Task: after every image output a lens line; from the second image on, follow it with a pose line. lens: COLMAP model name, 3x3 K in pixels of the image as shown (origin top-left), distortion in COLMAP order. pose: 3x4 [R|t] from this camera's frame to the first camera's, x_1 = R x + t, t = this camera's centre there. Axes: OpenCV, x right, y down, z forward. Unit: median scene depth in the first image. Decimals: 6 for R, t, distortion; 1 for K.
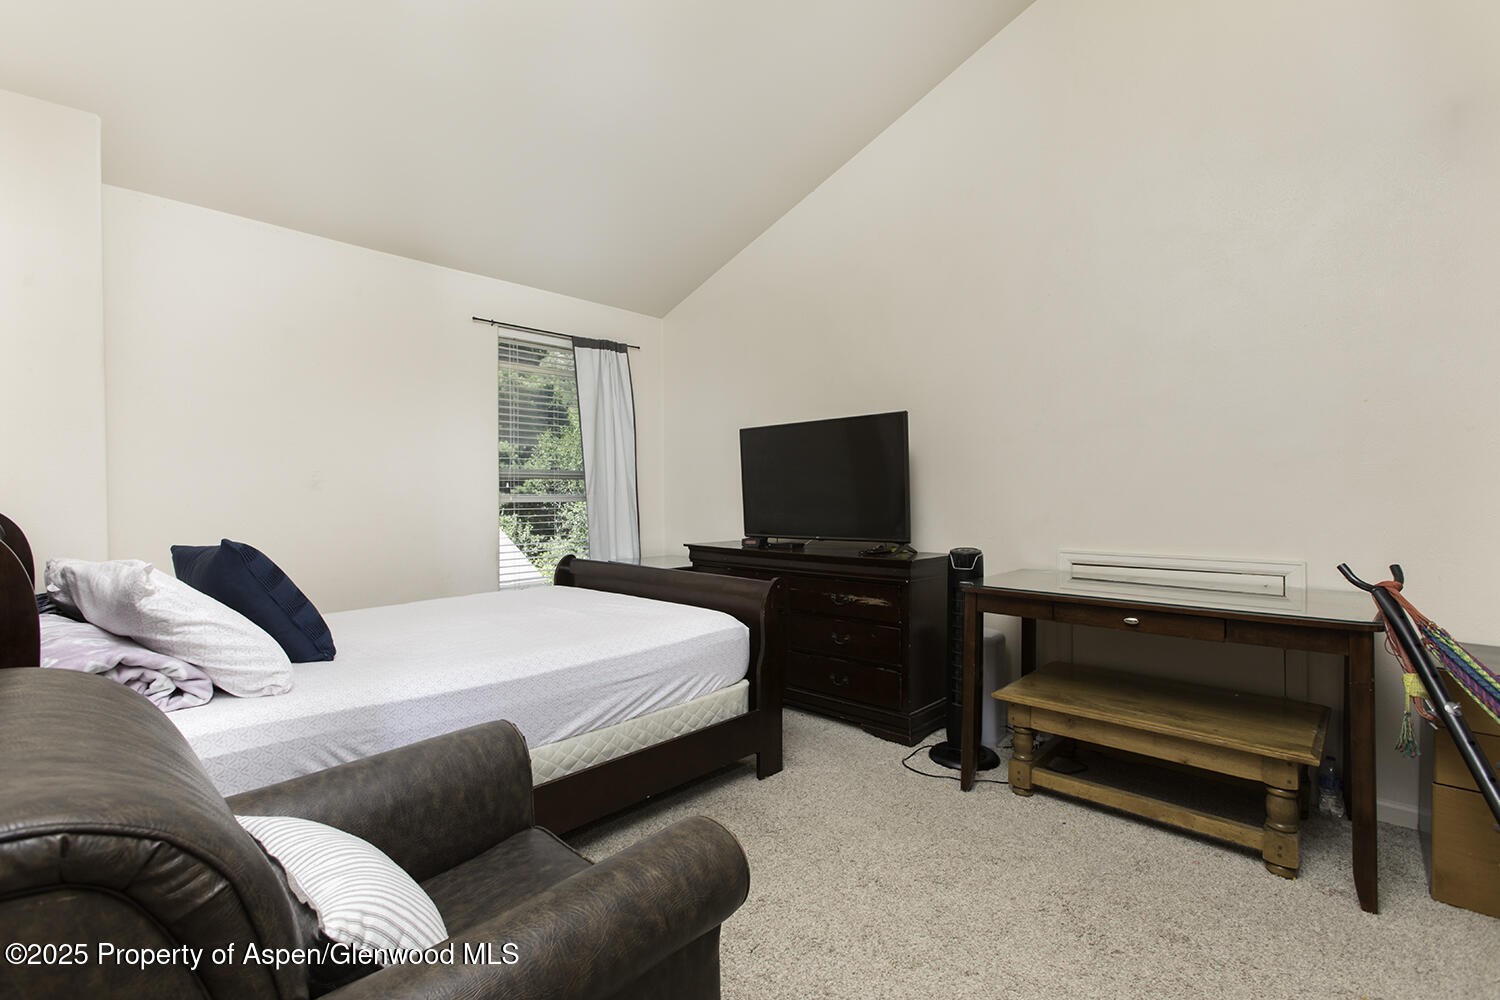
lens RADIAL K [[683.0, 0, 741.1], [0, 683.0, 500.0], [0, 0, 1]] dist [-0.019538, 0.015113]
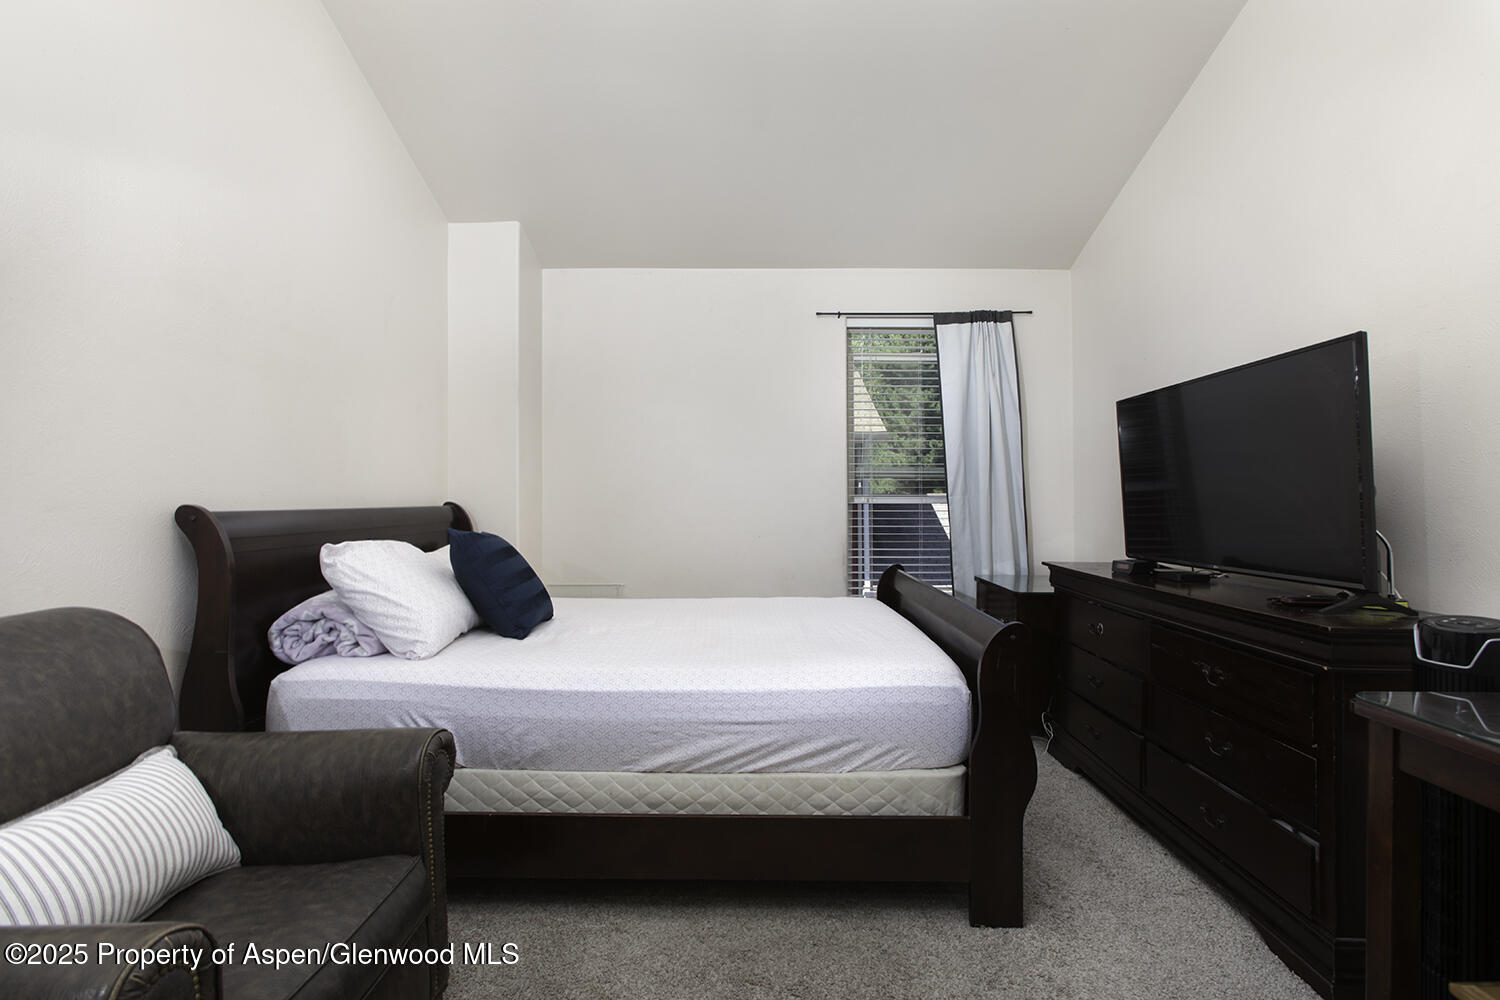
lens RADIAL K [[684.5, 0, 749.6], [0, 684.5, 481.5], [0, 0, 1]] dist [-0.015799, 0.015822]
pose [[0.680360, -0.008478, -0.732829, 0.417719], [-0.011708, 0.999680, -0.022435, -0.004369], [0.732785, 0.023844, 0.680043, 0.427241]]
